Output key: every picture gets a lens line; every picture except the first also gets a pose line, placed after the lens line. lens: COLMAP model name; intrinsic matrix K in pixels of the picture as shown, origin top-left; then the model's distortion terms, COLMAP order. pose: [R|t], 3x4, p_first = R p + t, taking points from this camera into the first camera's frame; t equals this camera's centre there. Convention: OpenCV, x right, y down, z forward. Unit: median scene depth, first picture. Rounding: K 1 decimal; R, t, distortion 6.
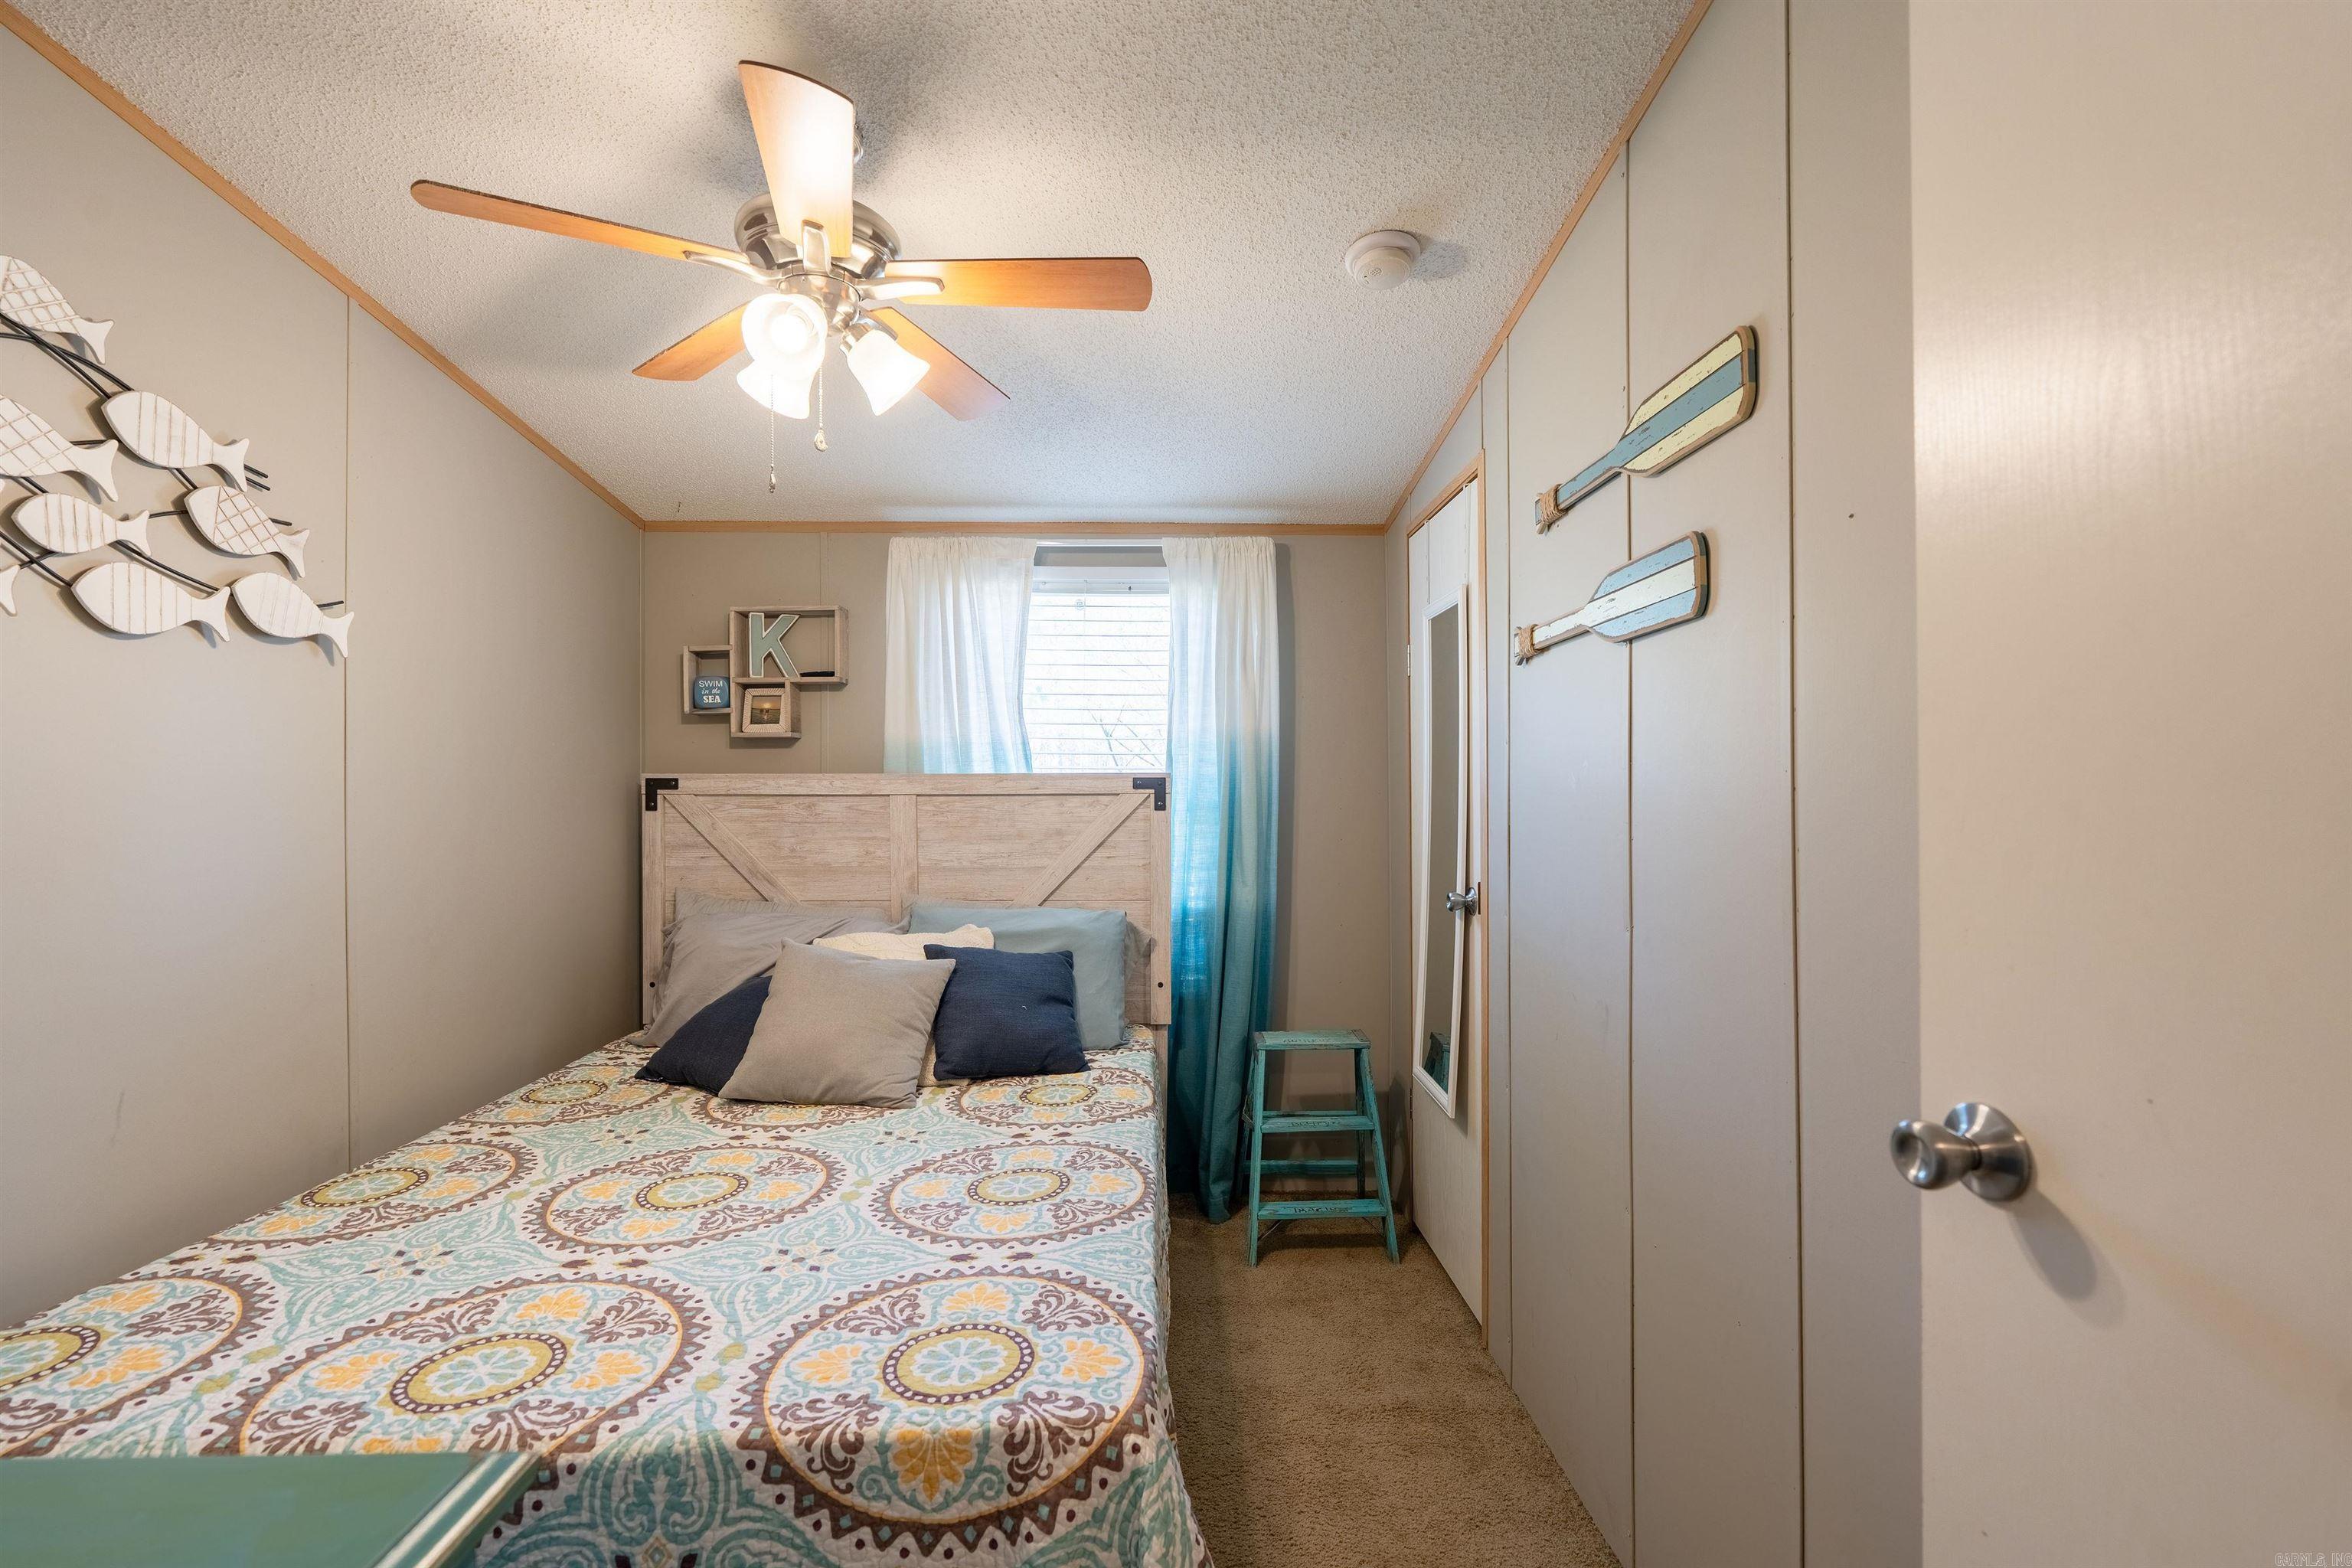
lens RADIAL K [[1051.0, 0, 1171.9], [0, 1051.0, 787.1], [0, 0, 1]] dist [-0.007456, 0.002610]
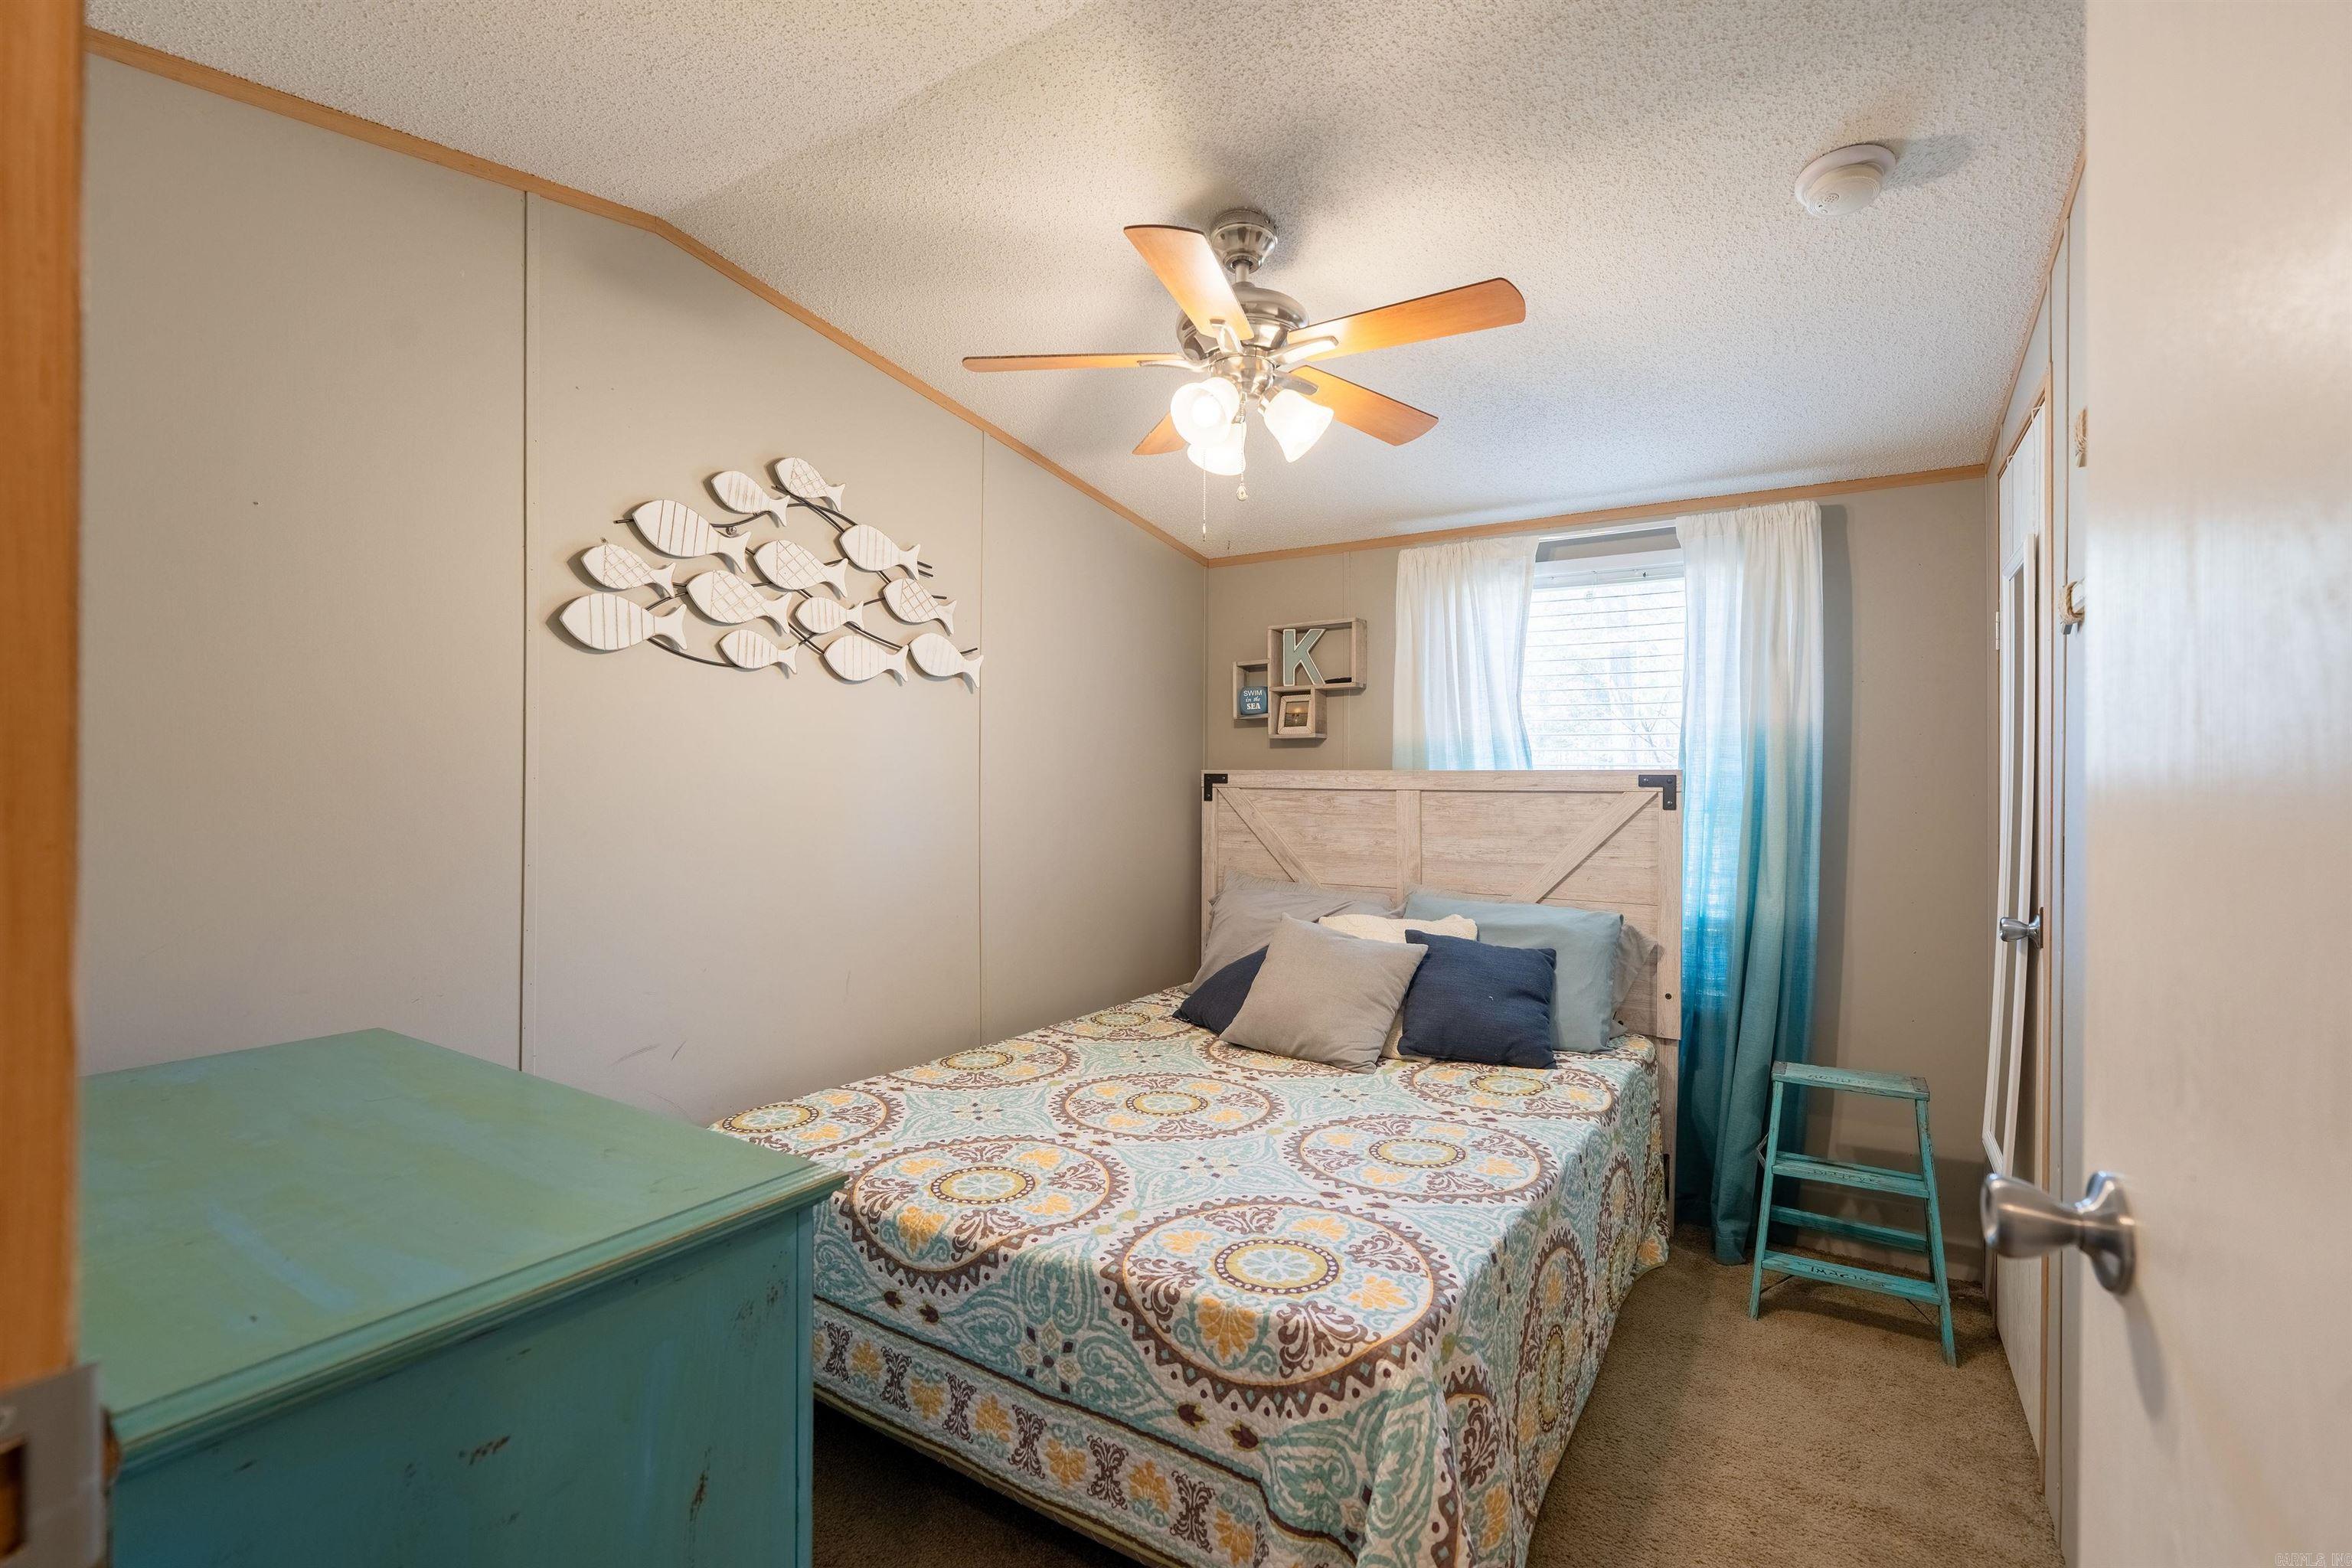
lens RADIAL K [[1051.0, 0, 1173.2], [0, 1051.0, 787.5], [0, 0, 1]] dist [-0.007456, 0.002610]
pose [[0.829796, 0.010522, -0.557967, 0.229650], [-0.008477, 0.999945, 0.006249, 0.000016], [0.558002, -0.000455, 0.829840, -0.033153]]
